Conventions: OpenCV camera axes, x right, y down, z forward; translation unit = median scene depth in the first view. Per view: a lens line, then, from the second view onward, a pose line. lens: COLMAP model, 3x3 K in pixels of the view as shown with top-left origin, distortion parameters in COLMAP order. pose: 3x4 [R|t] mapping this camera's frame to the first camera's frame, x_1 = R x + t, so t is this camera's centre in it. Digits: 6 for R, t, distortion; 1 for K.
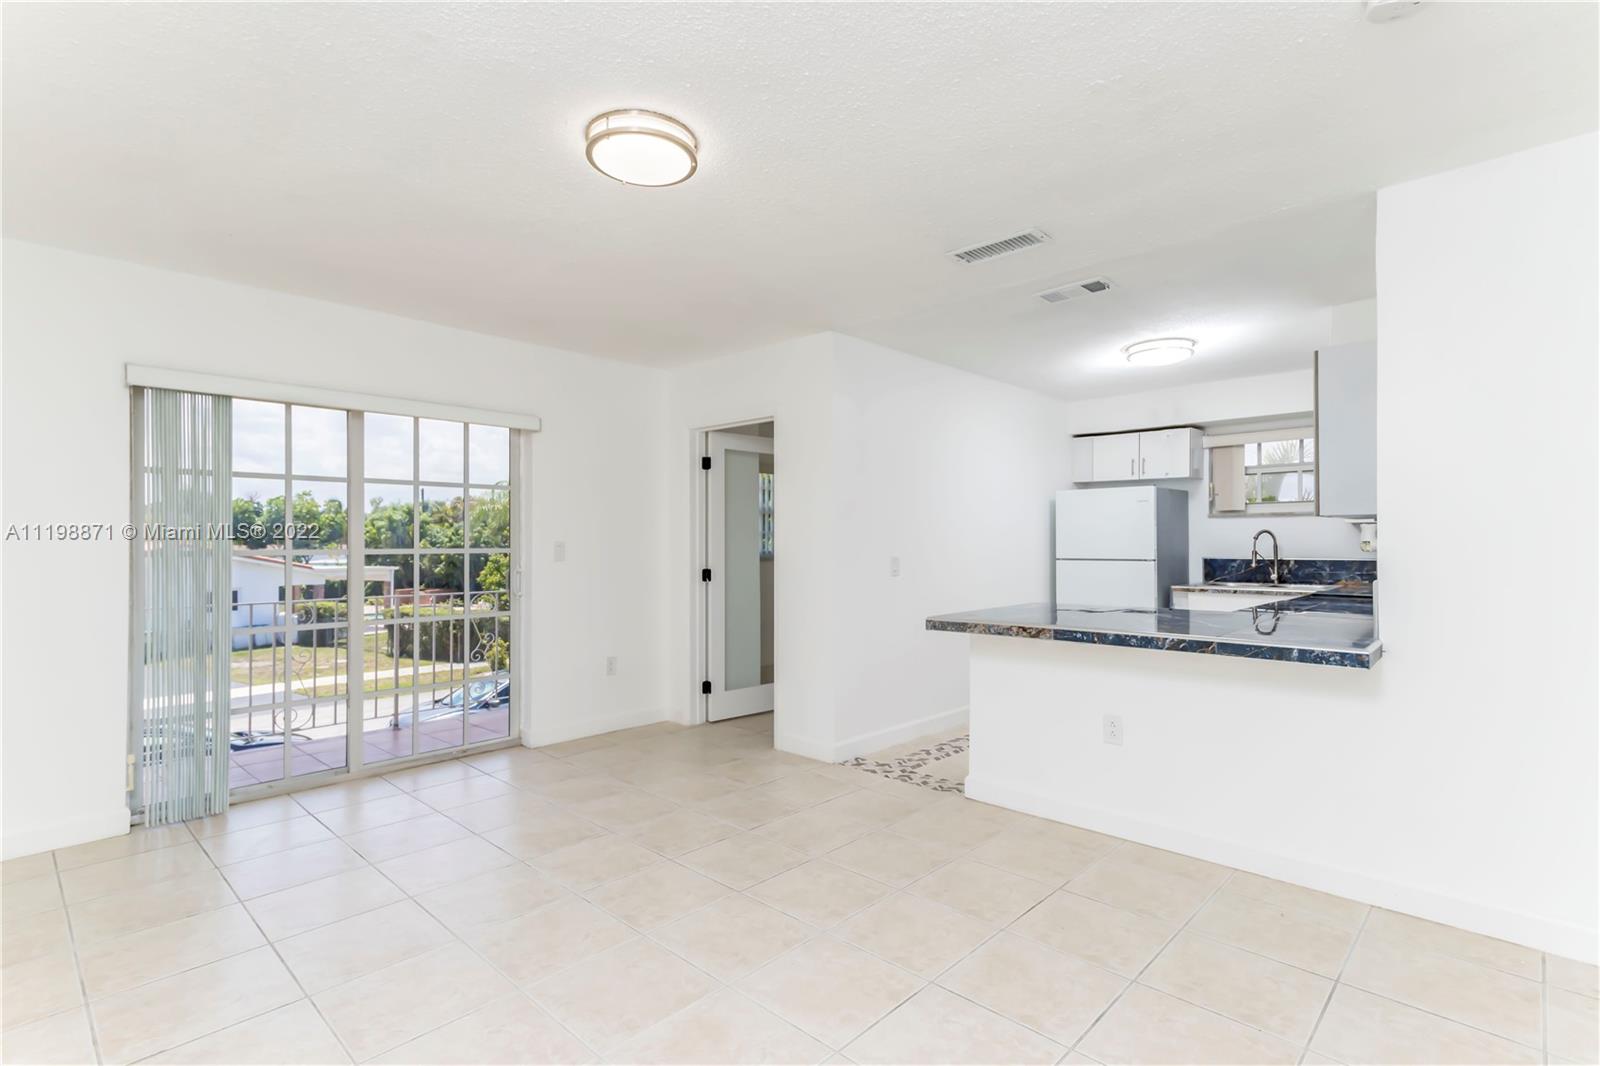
lens RADIAL K [[777.0, 0, 807.7], [0, 777.0, 532.4], [0, 0, 1]] dist [0.013371, 0.000148]
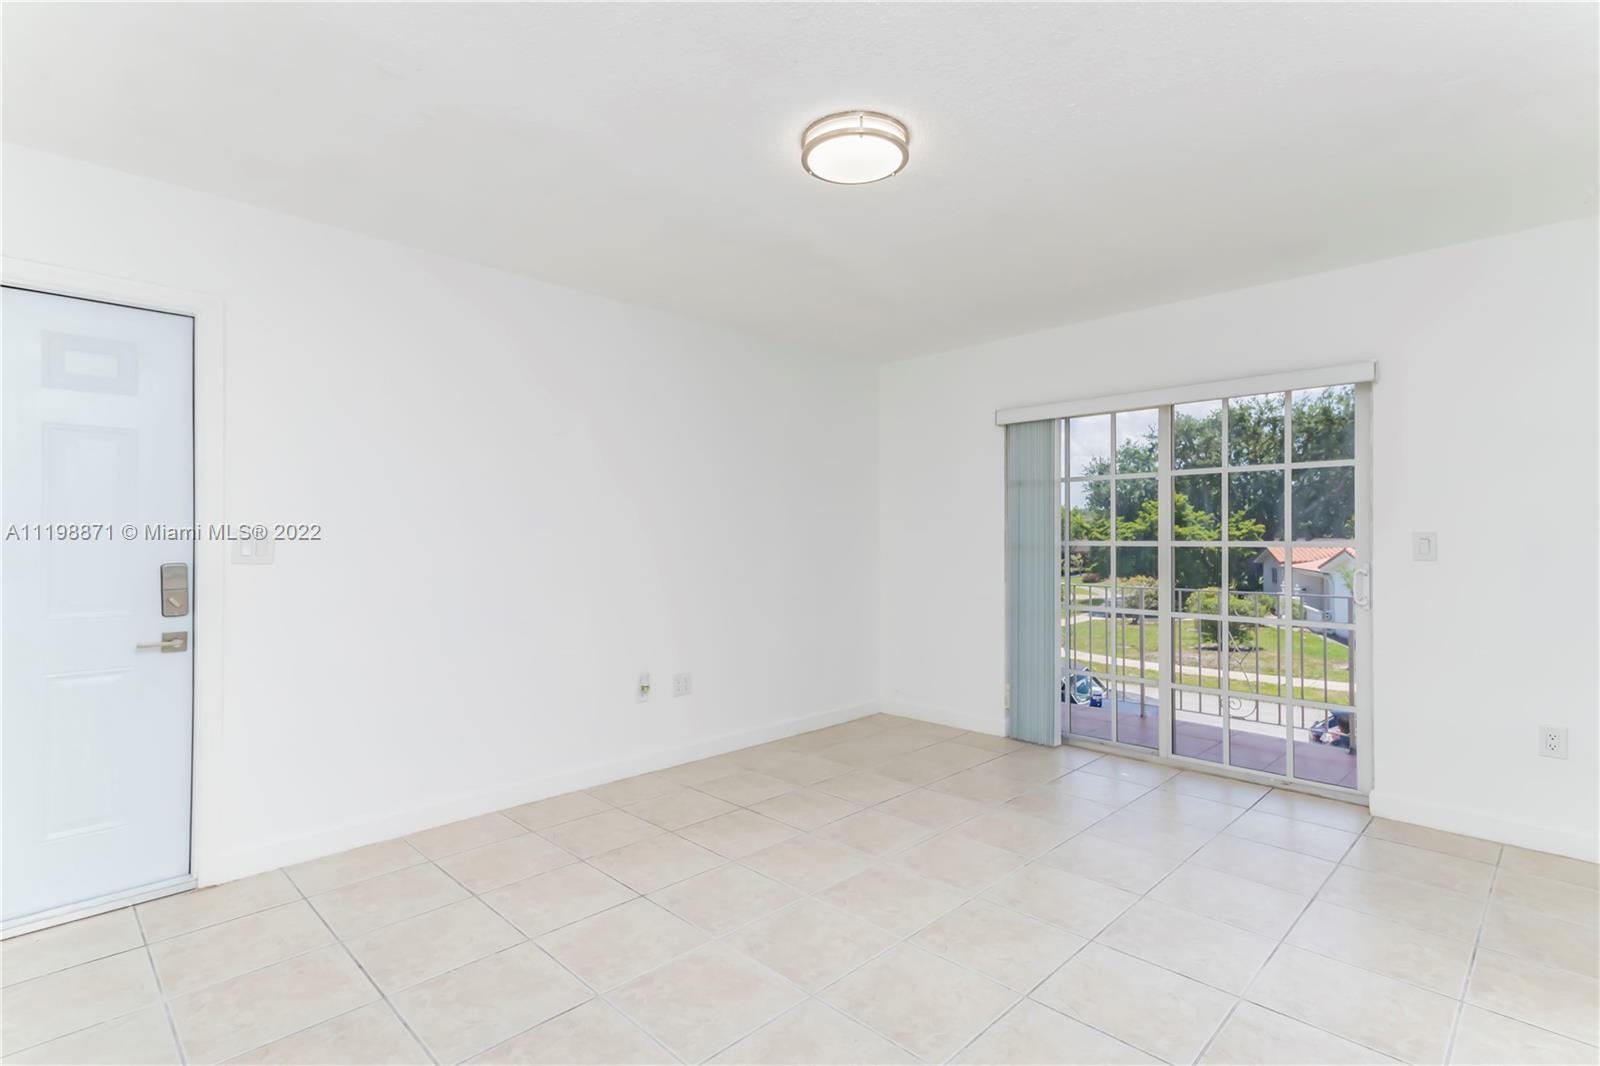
lens RADIAL K [[777.0, 0, 791.2], [0, 777.0, 538.8], [0, 0, 1]] dist [0.013371, 0.000148]
pose [[-0.048032, 0.003780, -0.998839, 0.401738], [0.014062, 0.999896, 0.003107, 0.006826], [0.998747, -0.013897, -0.048081, 0.482206]]
